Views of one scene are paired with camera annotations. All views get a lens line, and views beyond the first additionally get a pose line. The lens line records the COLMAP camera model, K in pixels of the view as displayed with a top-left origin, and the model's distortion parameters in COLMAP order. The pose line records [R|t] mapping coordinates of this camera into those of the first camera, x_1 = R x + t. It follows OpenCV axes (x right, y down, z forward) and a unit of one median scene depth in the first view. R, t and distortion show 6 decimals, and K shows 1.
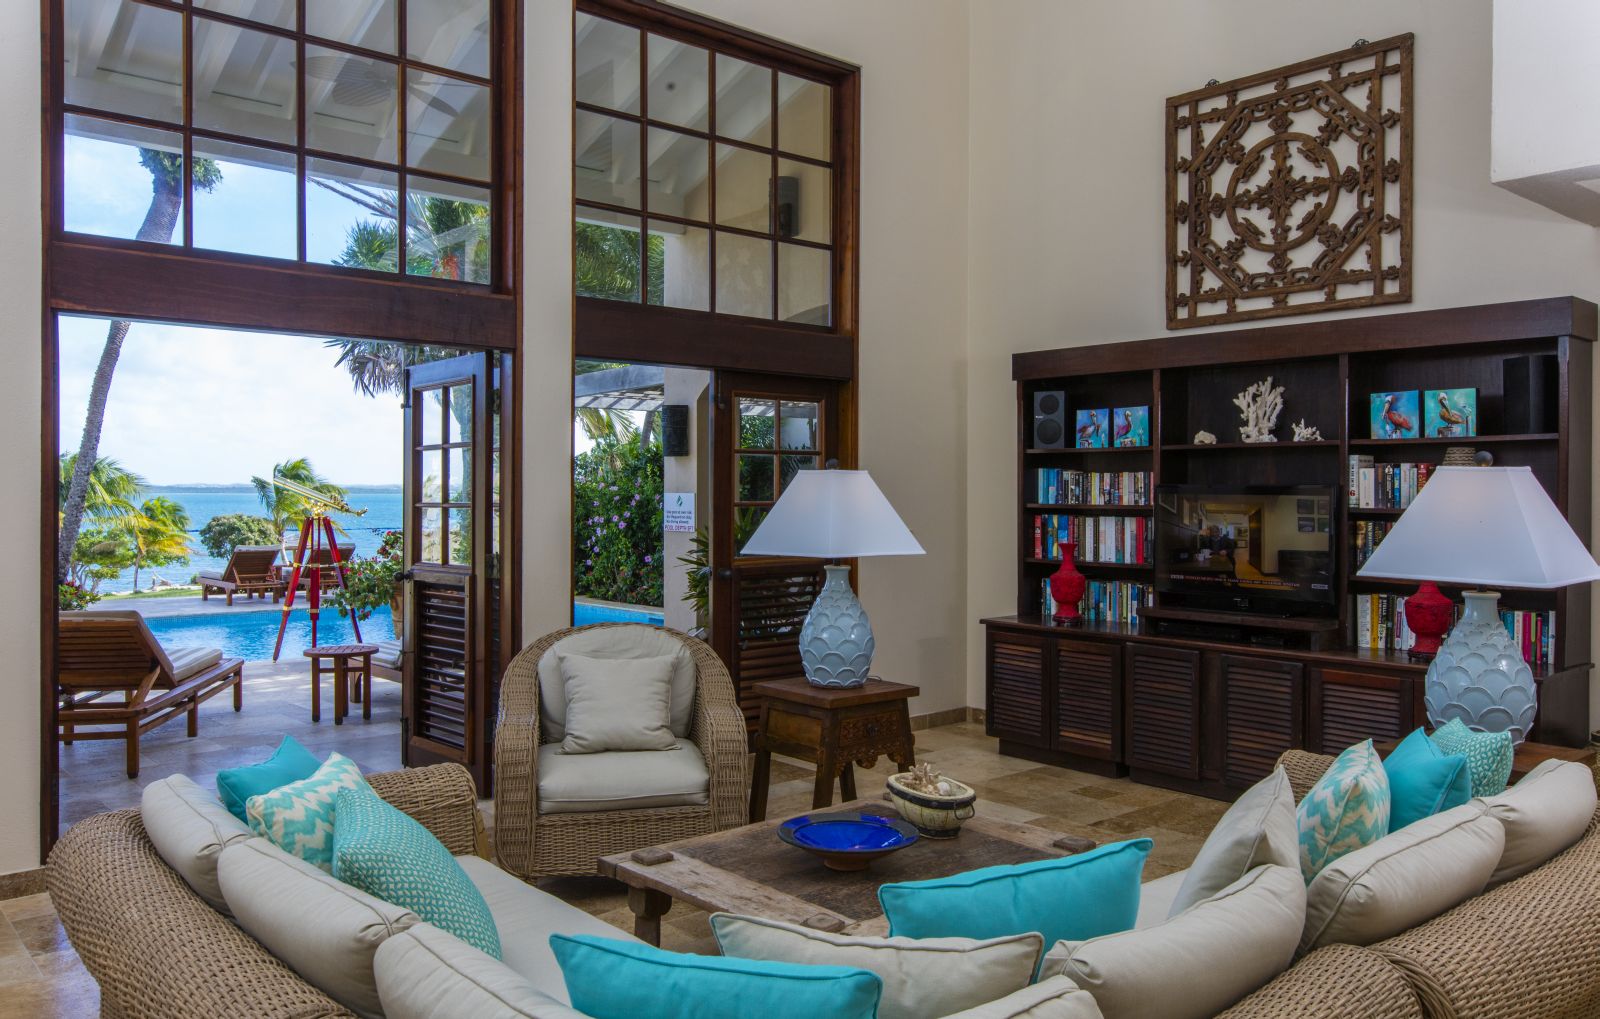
lens RADIAL K [[1250.0, 0, 799.7], [0, 1250.0, 505.8], [0, 0, 1]] dist [0.014381, 0.009221]
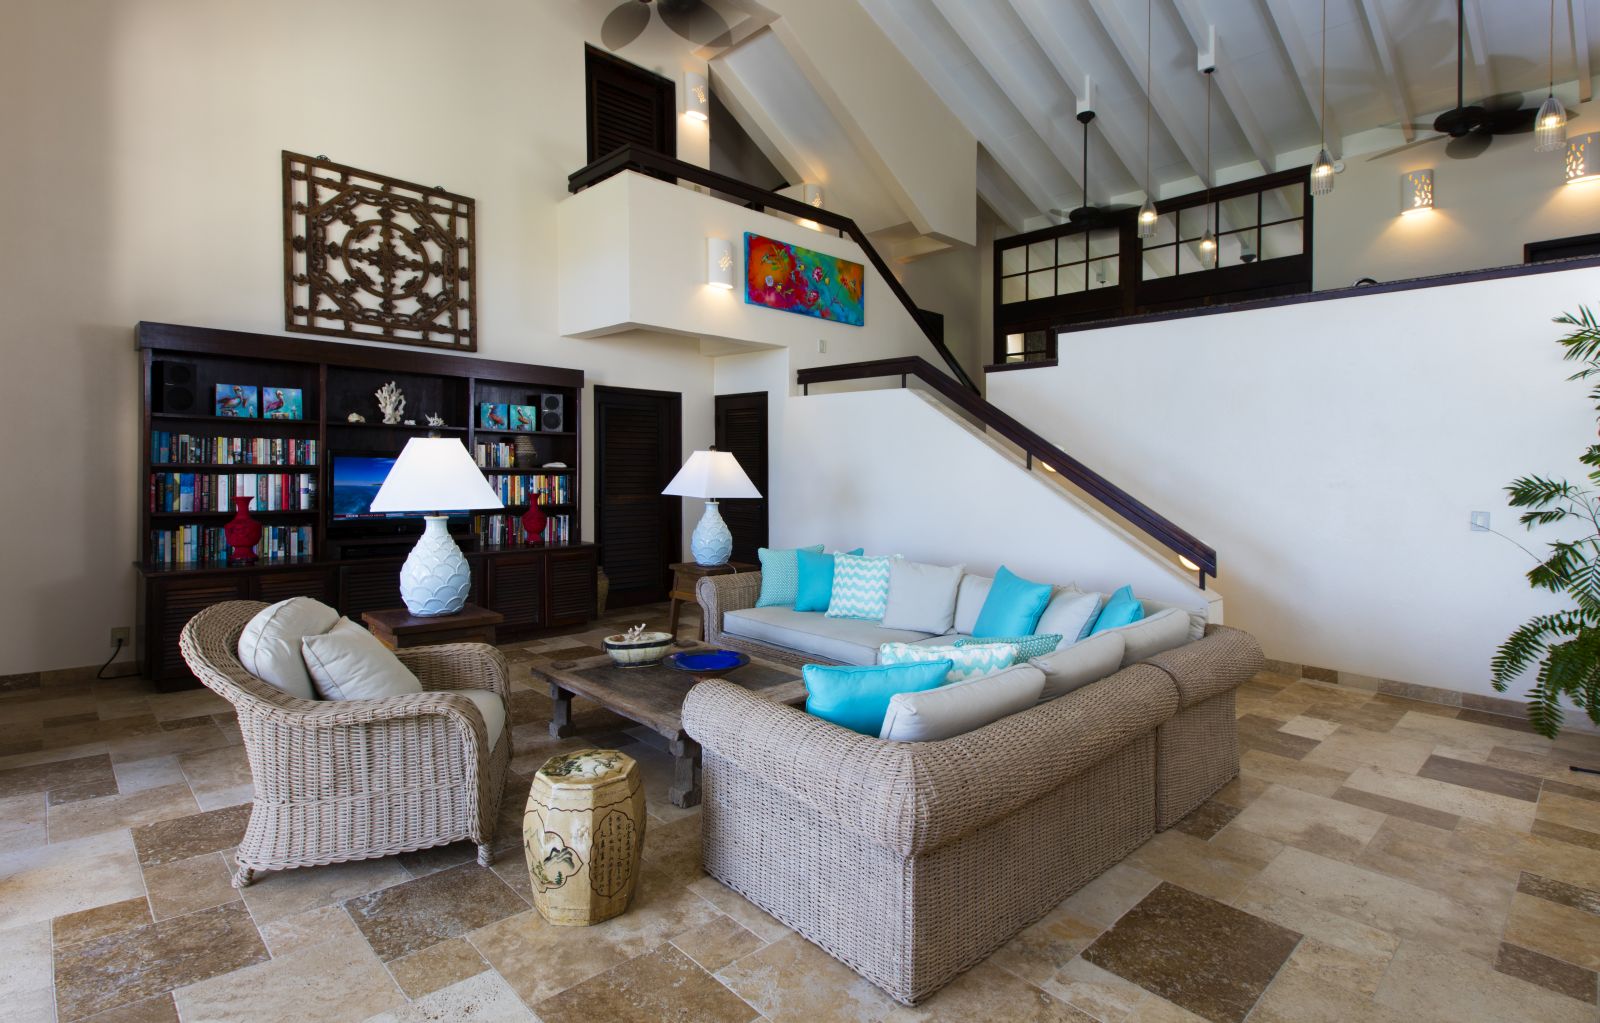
lens RADIAL K [[782.7, 0, 799.1], [0, 782.7, 511.9], [0, 0, 1]] dist [0.001770, 0.000444]
pose [[-0.057088, -0.058833, 0.996634, -0.593054], [-0.005512, 0.998266, 0.058614, -0.002325], [-0.998354, -0.002147, -0.057313, 0.540160]]
